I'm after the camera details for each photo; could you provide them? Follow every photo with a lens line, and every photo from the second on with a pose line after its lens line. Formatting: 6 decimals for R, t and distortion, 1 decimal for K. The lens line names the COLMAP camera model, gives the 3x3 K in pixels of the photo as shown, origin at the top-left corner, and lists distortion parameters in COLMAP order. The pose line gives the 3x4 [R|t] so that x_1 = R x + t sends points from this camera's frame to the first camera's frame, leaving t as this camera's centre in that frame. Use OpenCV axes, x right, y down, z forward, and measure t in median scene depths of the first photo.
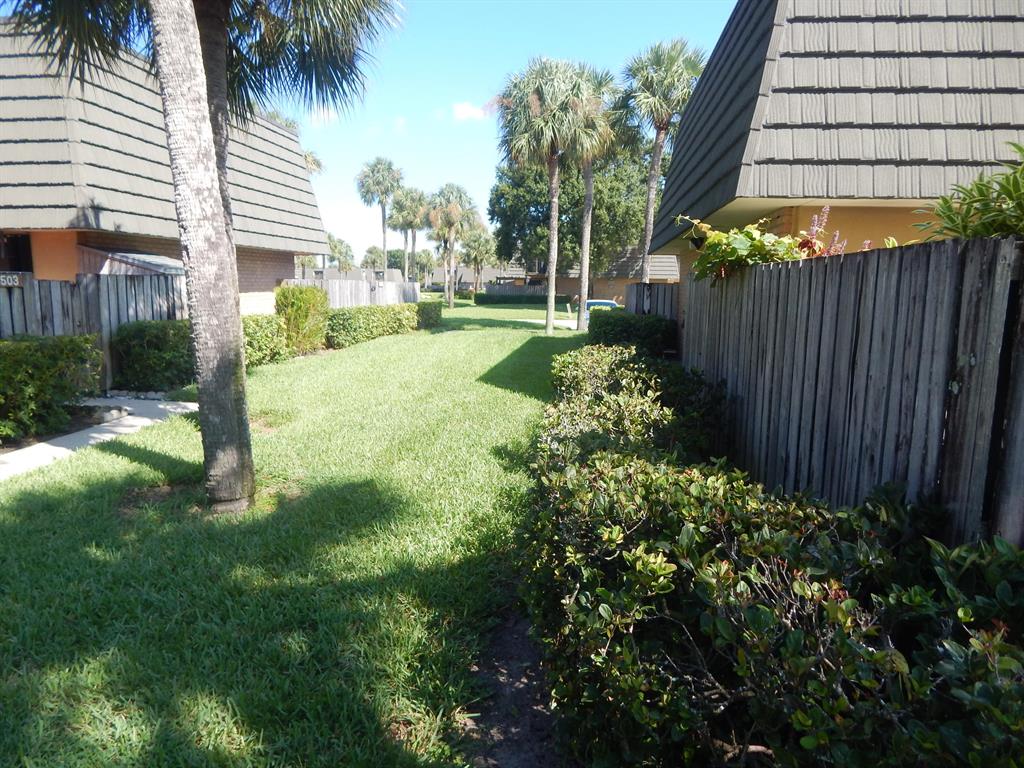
lens RADIAL K [[672.0, 0, 514.3], [0, 672.0, 384.3], [0, 0, 1]] dist [-0.006157, -0.001487]
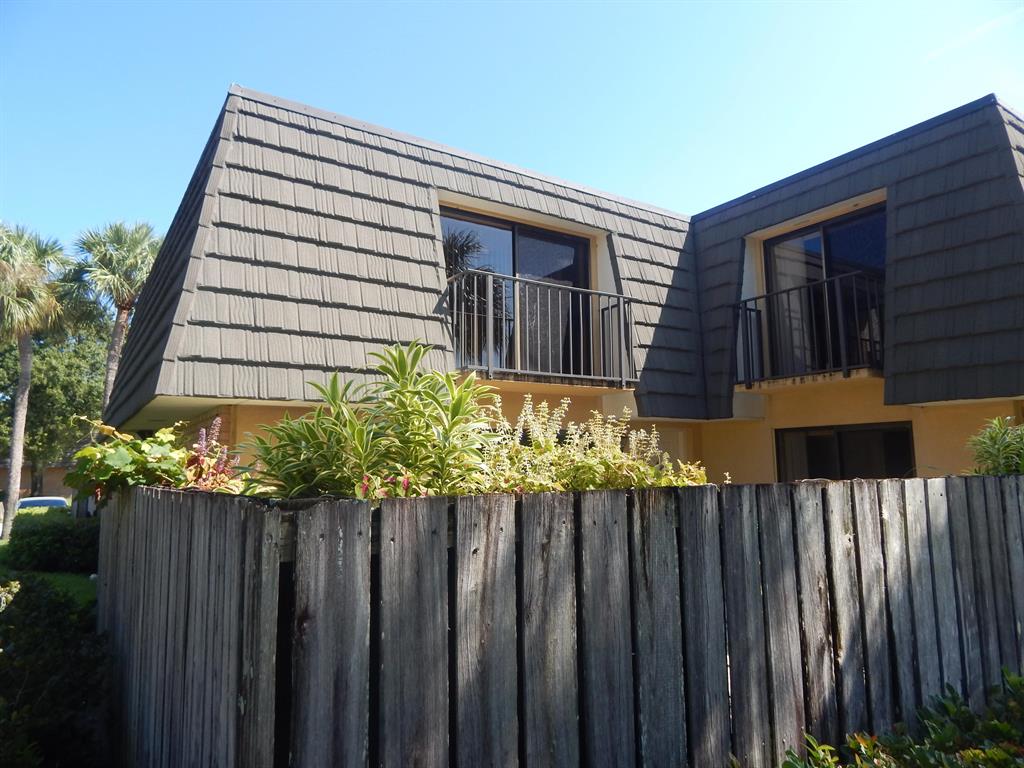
lens RADIAL K [[672.0, 0, 512.3], [0, 672.0, 386.5], [0, 0, 1]] dist [-0.006157, -0.001487]
pose [[0.756124, 0.045781, 0.652825, 0.105397], [0.127450, 0.968148, -0.215511, -0.037831], [-0.641898, 0.246156, 0.726205, 0.050856]]
